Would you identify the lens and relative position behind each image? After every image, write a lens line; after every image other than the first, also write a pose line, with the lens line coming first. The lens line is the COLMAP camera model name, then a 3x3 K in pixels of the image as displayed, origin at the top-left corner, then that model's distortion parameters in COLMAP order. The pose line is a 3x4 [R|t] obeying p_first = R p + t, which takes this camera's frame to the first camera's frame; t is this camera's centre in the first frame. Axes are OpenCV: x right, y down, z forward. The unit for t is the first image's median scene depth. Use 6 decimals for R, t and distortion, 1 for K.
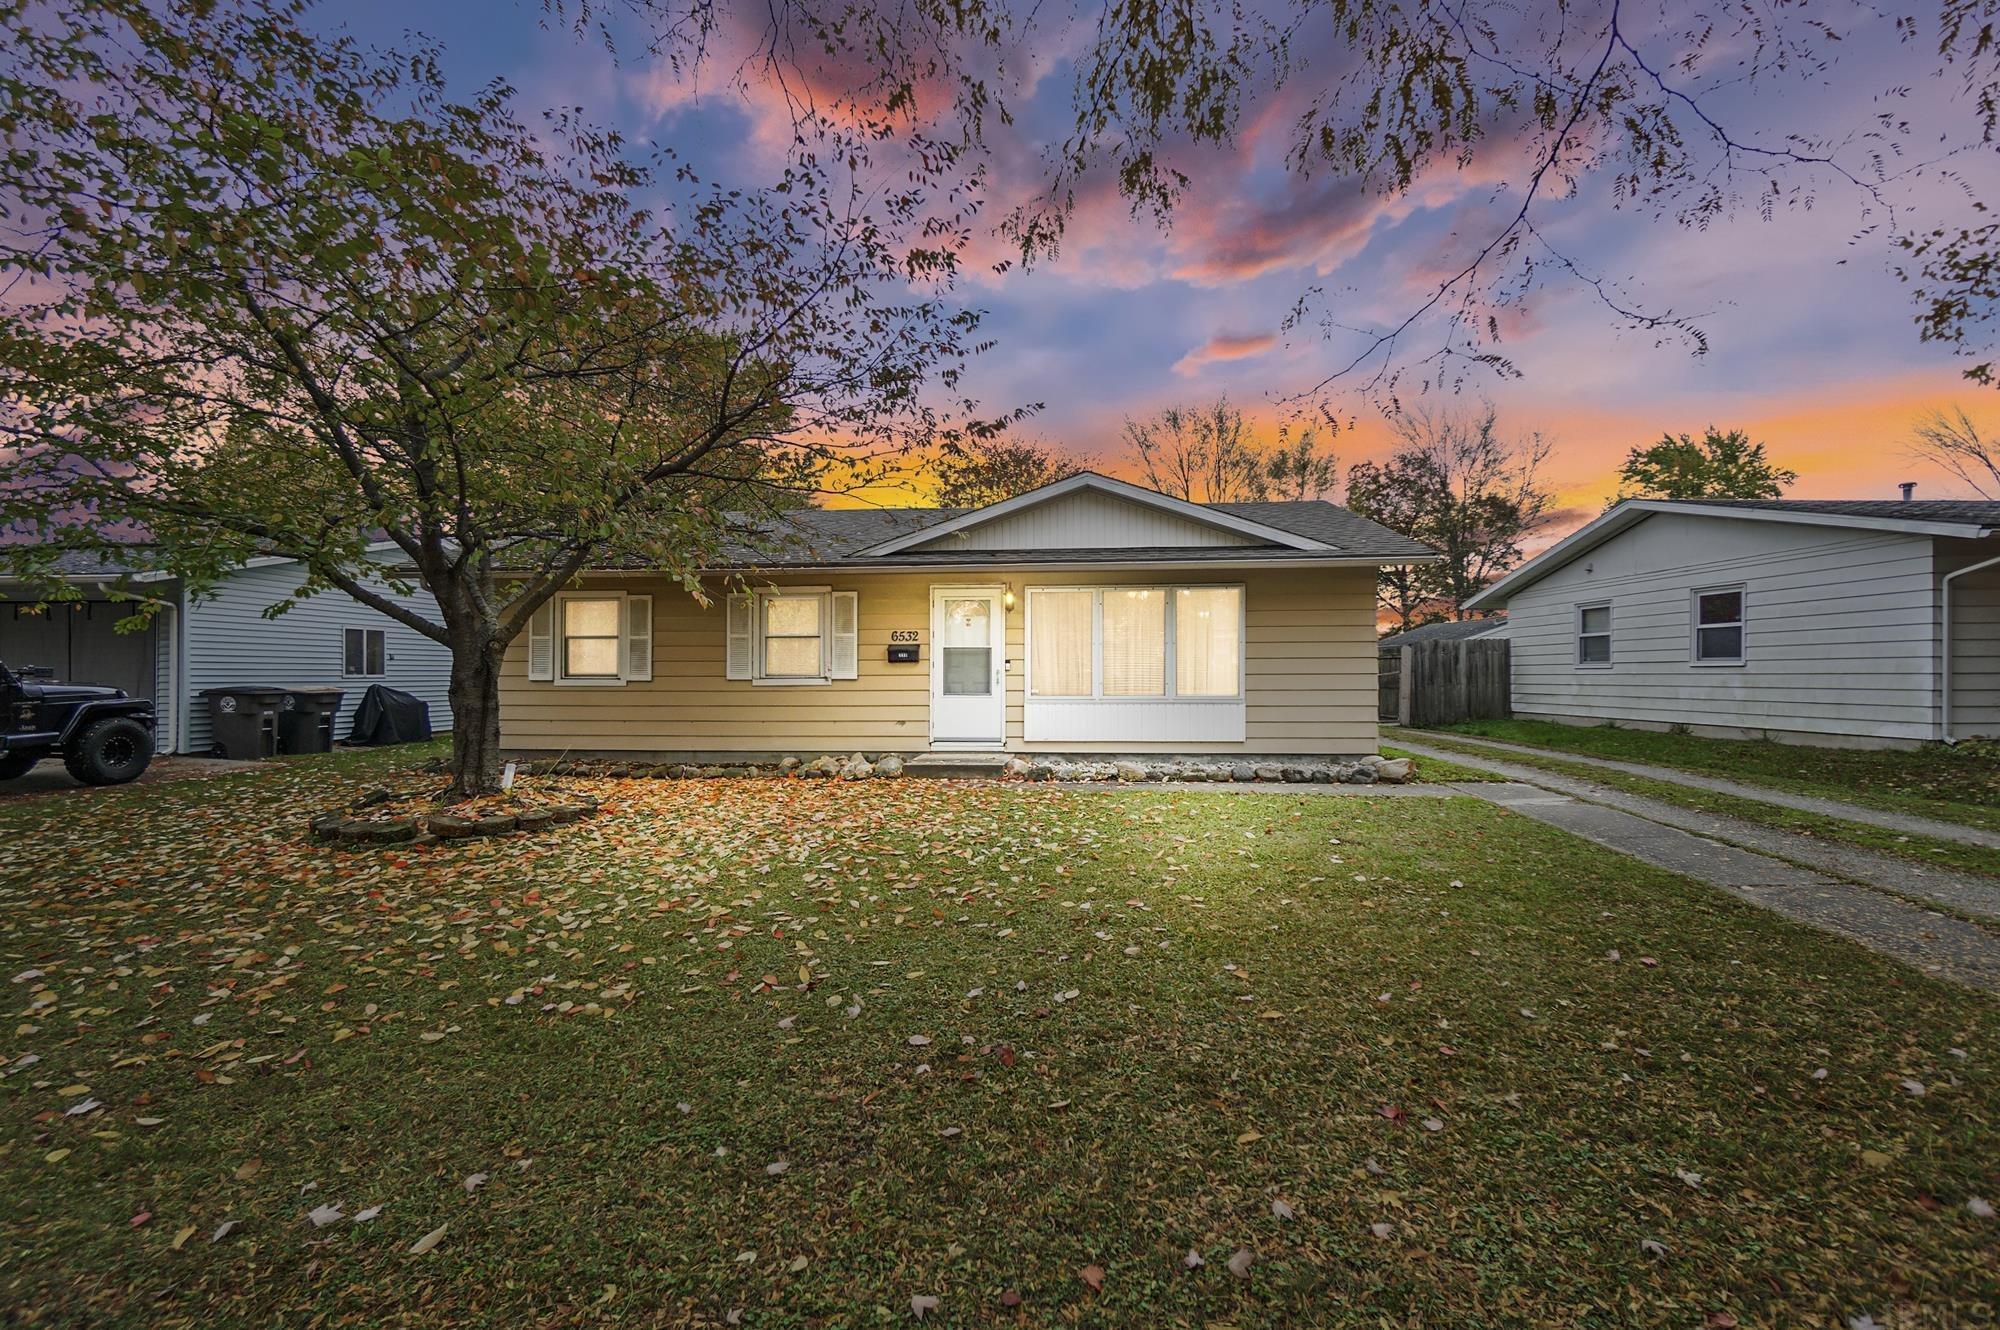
lens RADIAL K [[844.8, 0, 989.8], [0, 844.8, 671.7], [0, 0, 1]] dist [0.000840, -0.000046]
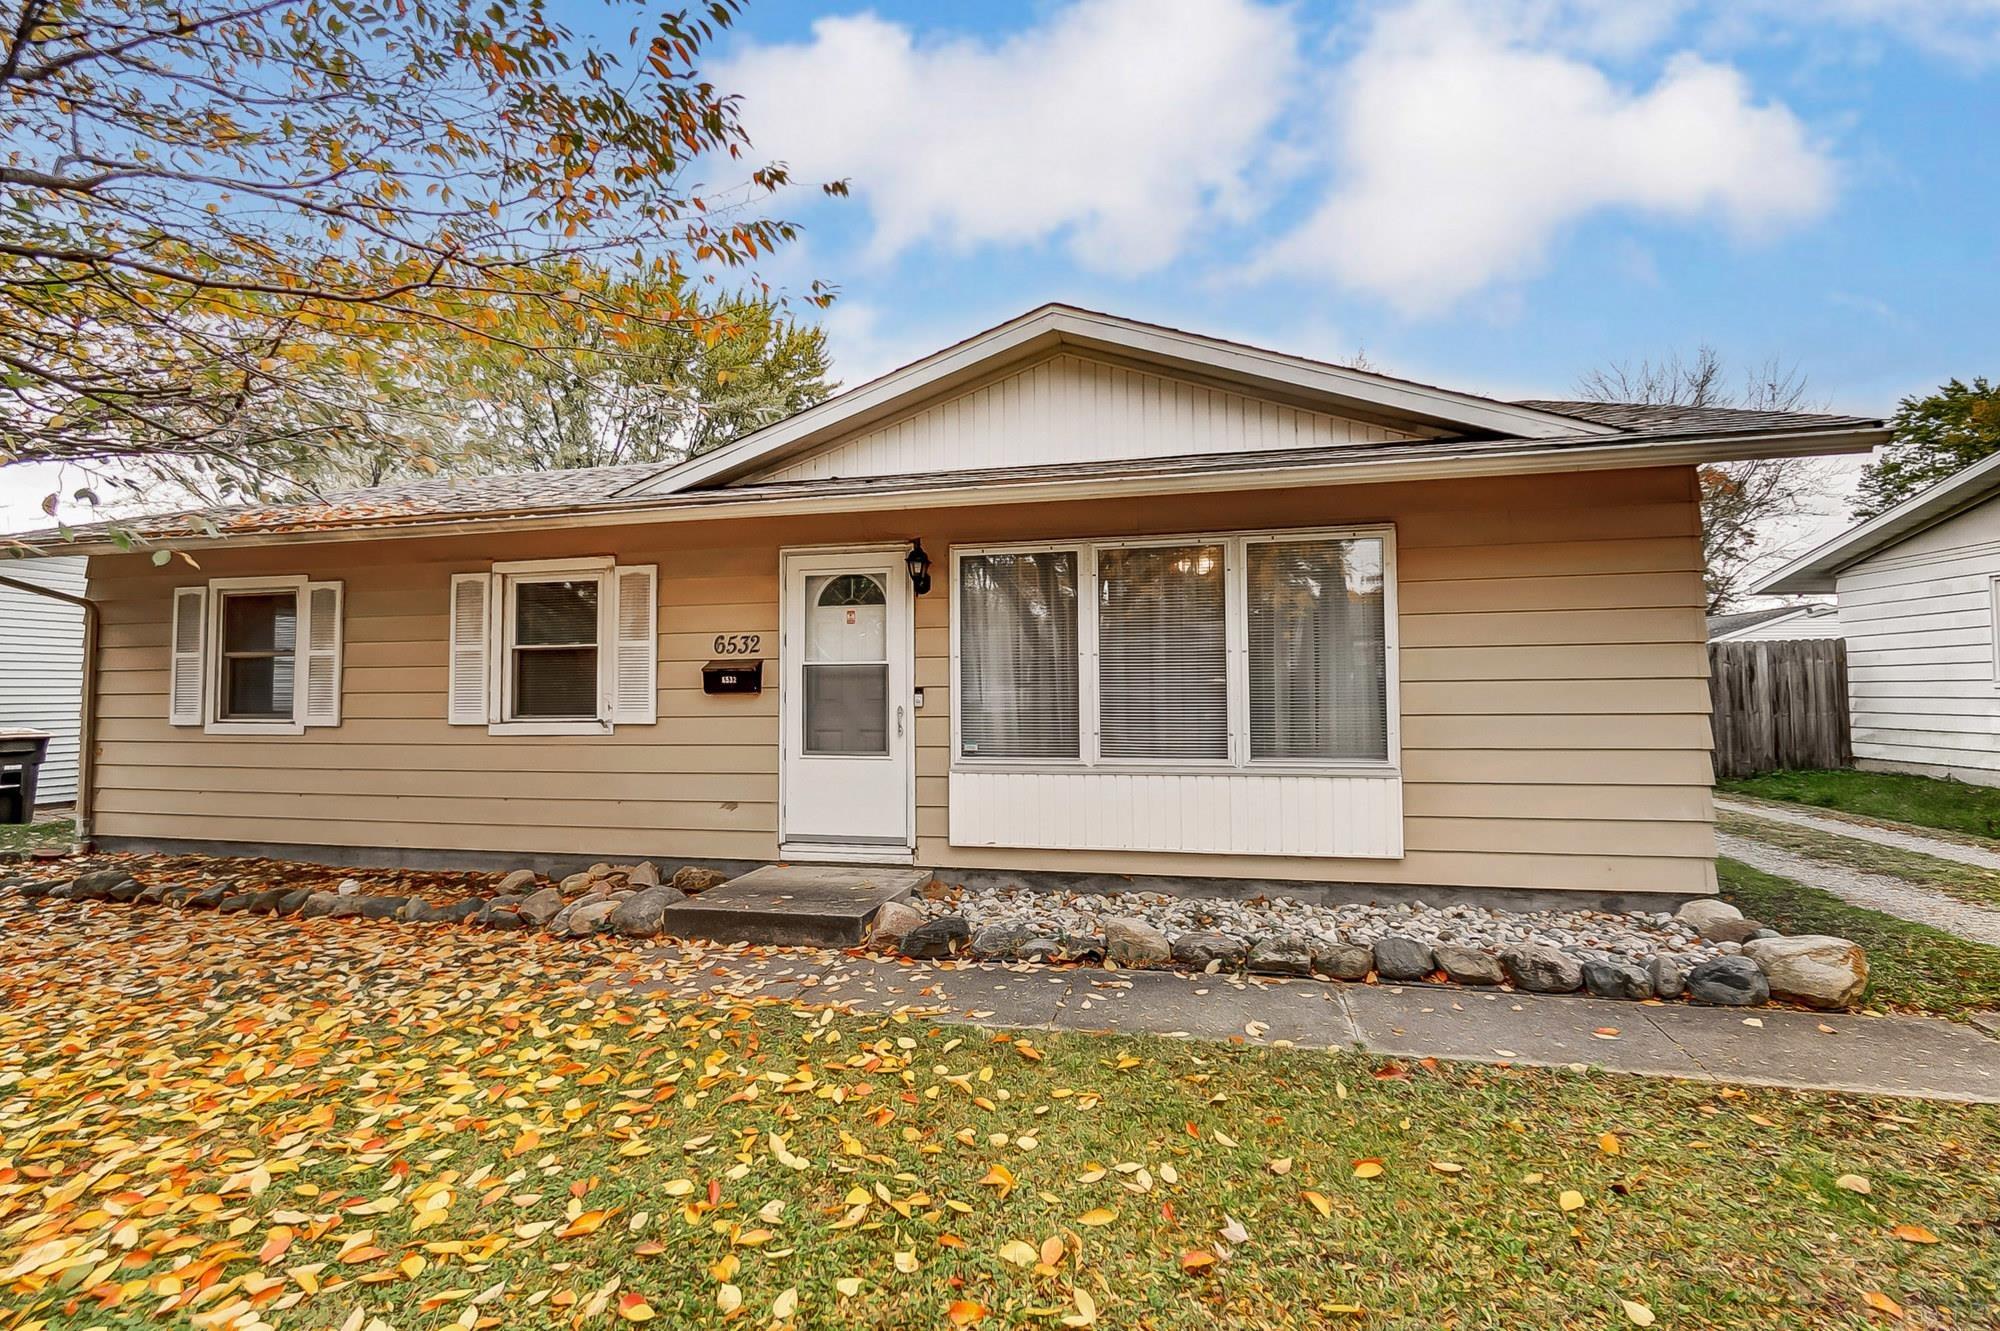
lens RADIAL K [[844.8, 0, 1009.1], [0, 844.8, 654.1], [0, 0, 1]] dist [0.000840, -0.000046]
pose [[0.991035, -0.011463, -0.133109, 0.141467], [0.006698, 0.999322, -0.036196, -0.015137], [0.133434, 0.034980, 0.990440, 0.476943]]
